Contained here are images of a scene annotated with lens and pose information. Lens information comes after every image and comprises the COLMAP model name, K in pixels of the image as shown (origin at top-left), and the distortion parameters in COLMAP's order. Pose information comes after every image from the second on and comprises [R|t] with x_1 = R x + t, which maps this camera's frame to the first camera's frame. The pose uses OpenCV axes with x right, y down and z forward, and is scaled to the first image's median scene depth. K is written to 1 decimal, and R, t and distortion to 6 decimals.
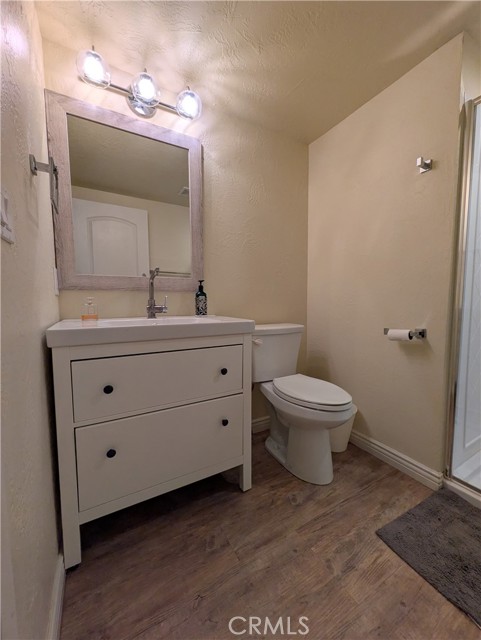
lens RADIAL K [[252.3, 0, 240.5], [0, 252.3, 320.0], [0, 0, 1]] dist [-0.002046, -0.000059]
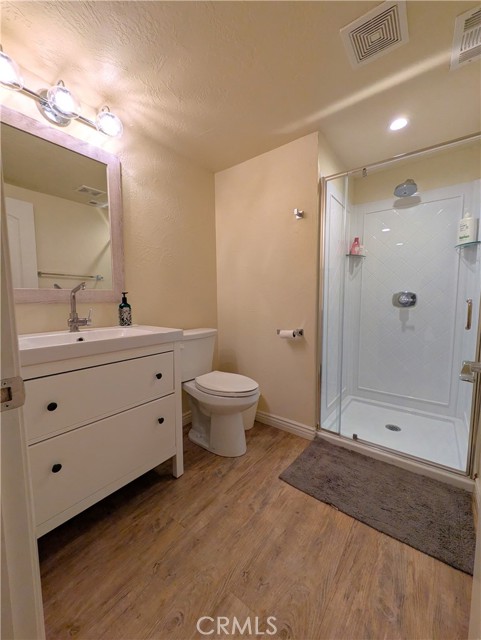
lens RADIAL K [[252.3, 0, 240.5], [0, 252.3, 320.0], [0, 0, 1]] dist [-0.002046, -0.000059]
pose [[0.919695, -0.034966, 0.391075, -0.142846], [0.032821, 0.999387, 0.012169, -0.044652], [-0.391260, 0.001644, 0.920279, -0.170244]]
